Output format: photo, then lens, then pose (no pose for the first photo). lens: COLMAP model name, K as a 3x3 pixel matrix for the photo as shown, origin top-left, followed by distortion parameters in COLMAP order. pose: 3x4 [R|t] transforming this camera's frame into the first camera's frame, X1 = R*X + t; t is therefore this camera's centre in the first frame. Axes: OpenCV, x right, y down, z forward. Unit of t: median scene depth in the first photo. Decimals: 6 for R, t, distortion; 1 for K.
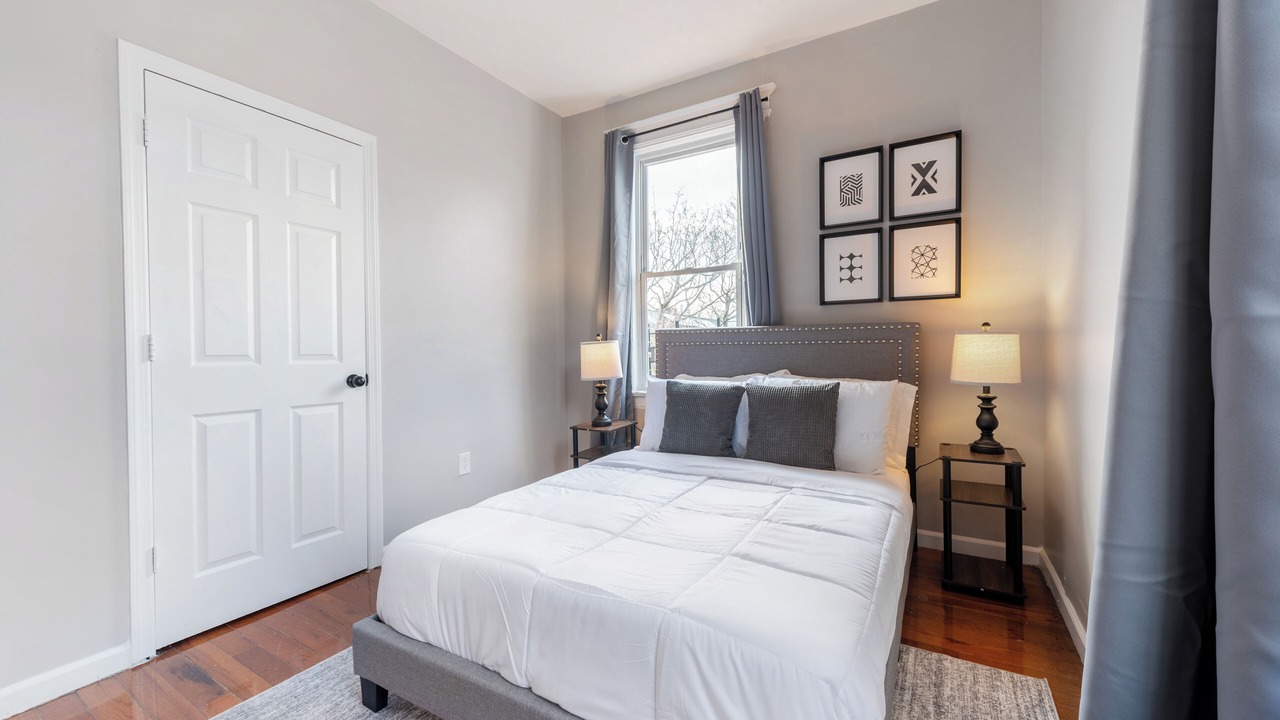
lens RADIAL K [[506.3, 0, 649.4], [0, 506.3, 363.9], [0, 0, 1]] dist [0.009934, 0.000118]
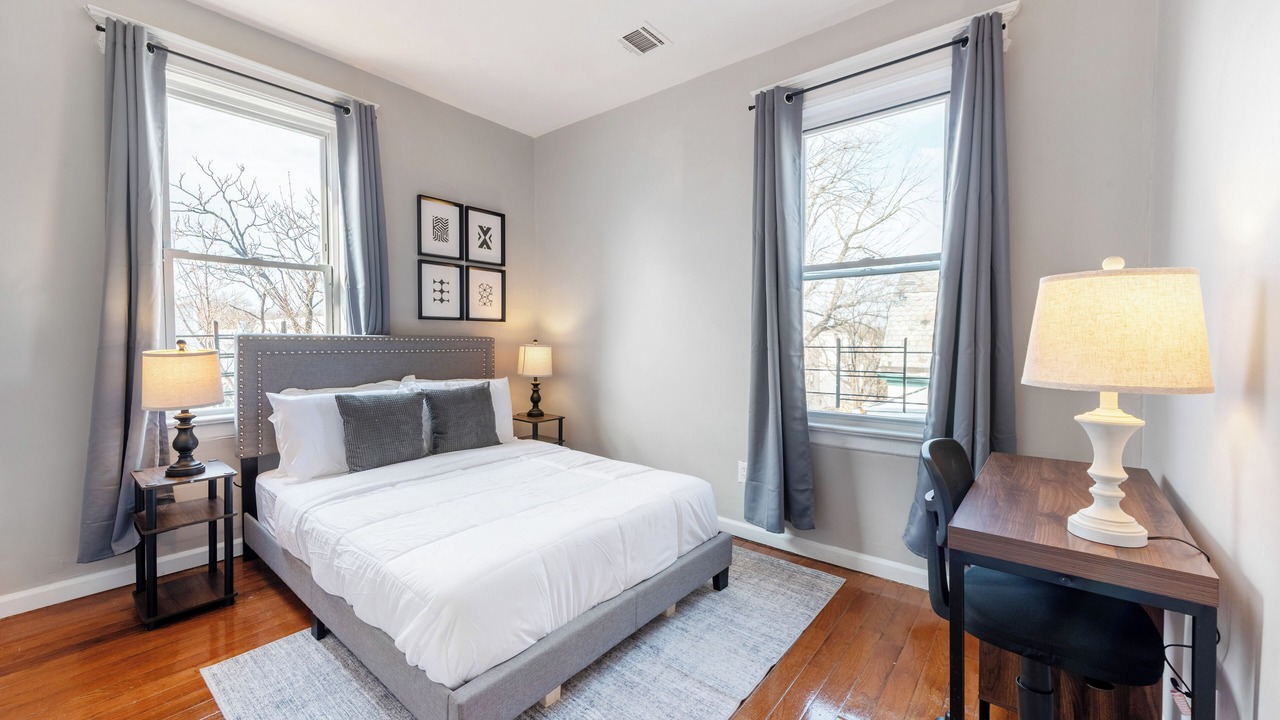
lens RADIAL K [[506.3, 0, 649.4], [0, 506.3, 363.9], [0, 0, 1]] dist [0.009934, 0.000118]
pose [[0.131896, -0.037767, 0.990544, -0.810220], [0.023735, 0.999108, 0.034933, -0.042725], [-0.990979, 0.018903, 0.132675, 0.337023]]
